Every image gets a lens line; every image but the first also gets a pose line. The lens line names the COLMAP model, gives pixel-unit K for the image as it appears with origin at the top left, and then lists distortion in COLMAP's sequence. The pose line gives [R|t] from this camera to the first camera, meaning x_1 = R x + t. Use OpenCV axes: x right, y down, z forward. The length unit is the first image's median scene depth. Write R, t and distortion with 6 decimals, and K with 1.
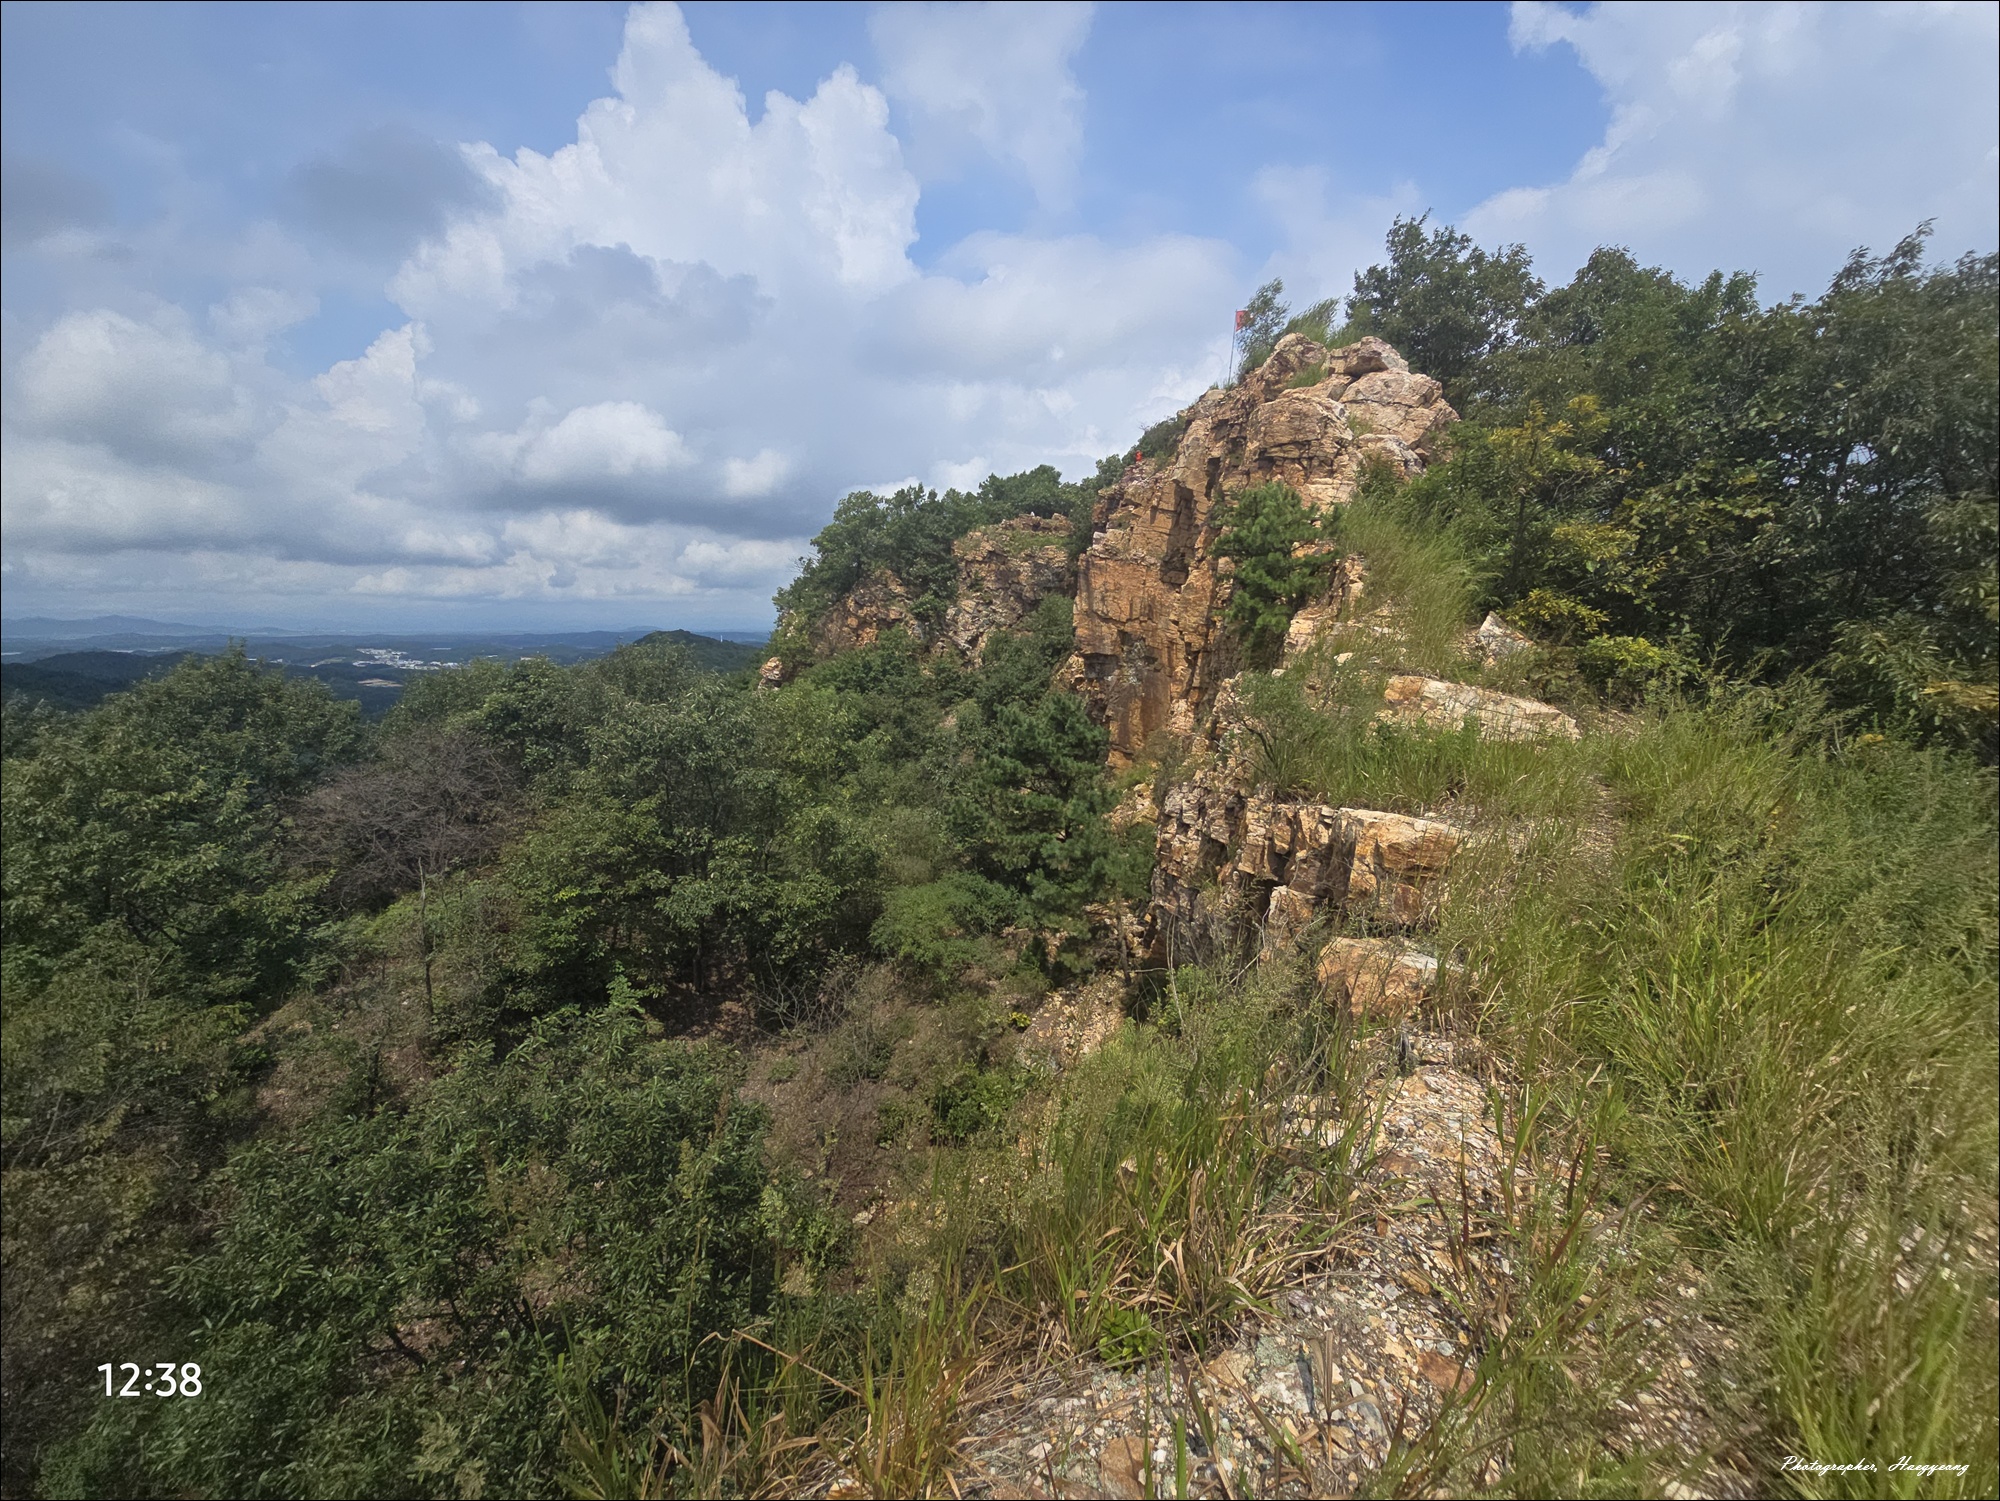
lens RADIAL K [[814.8, 0, 1000.0], [0, 814.8, 750.5], [0, 0, 1]] dist [0.000543, 0.000012]
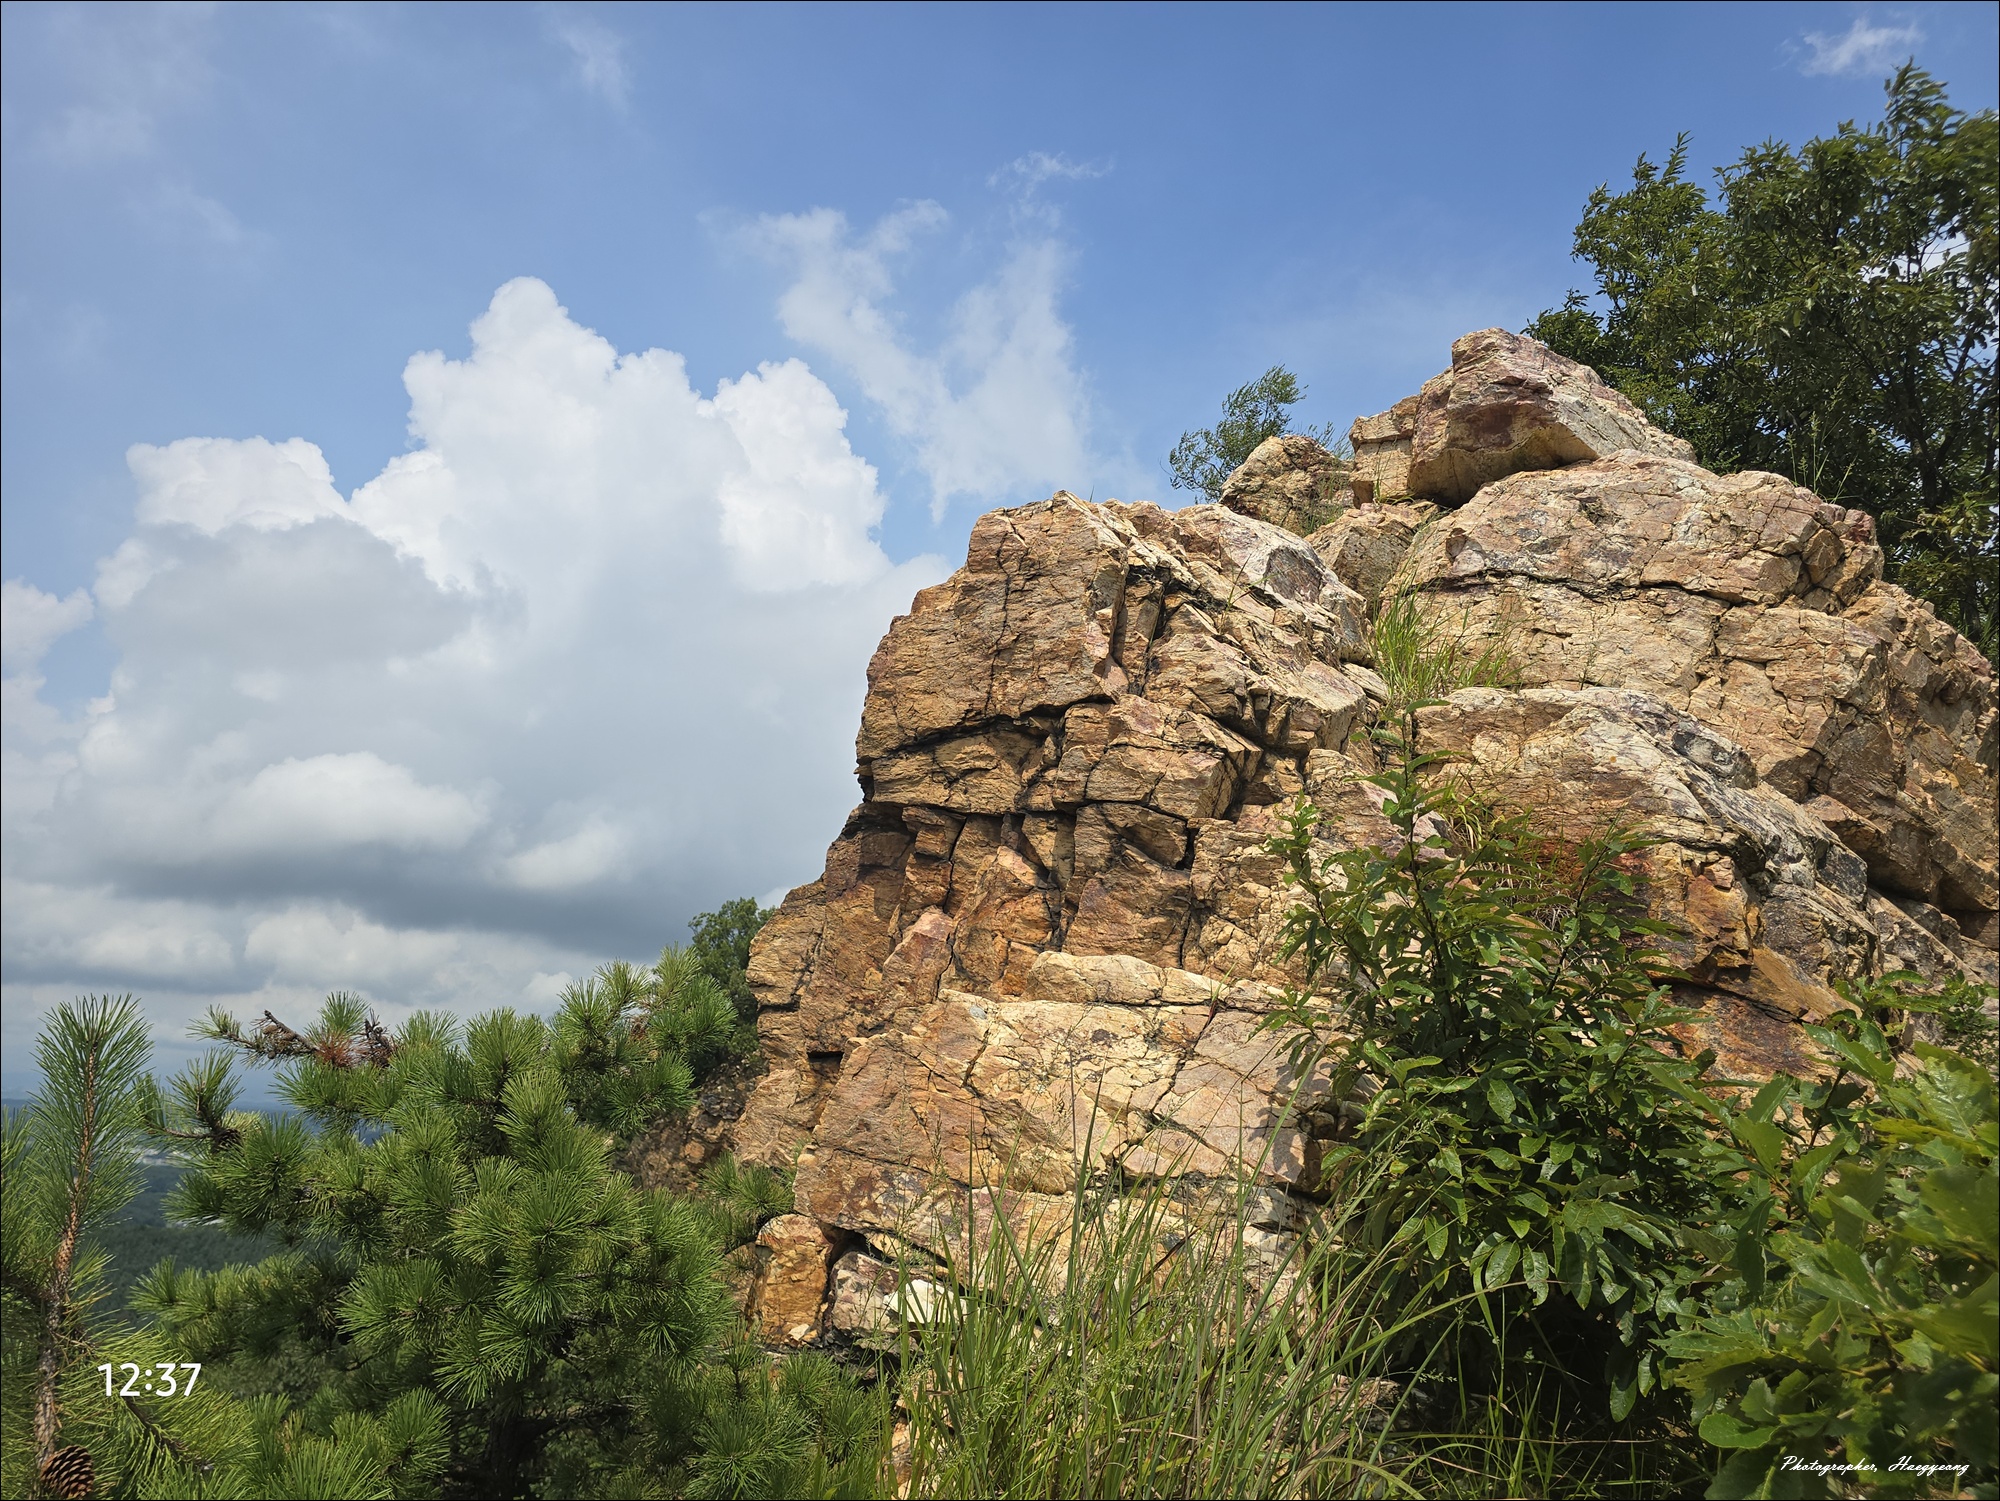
lens RADIAL K [[1349.7, 0, 978.0], [0, 1349.7, 744.9], [0, 0, 1]] dist [0.116734, -0.107676]
pose [[0.995992, 0.016870, -0.087833, 0.348555], [-0.051177, 0.912890, -0.404985, -0.241748], [0.073350, 0.407857, 0.910095, 0.689909]]
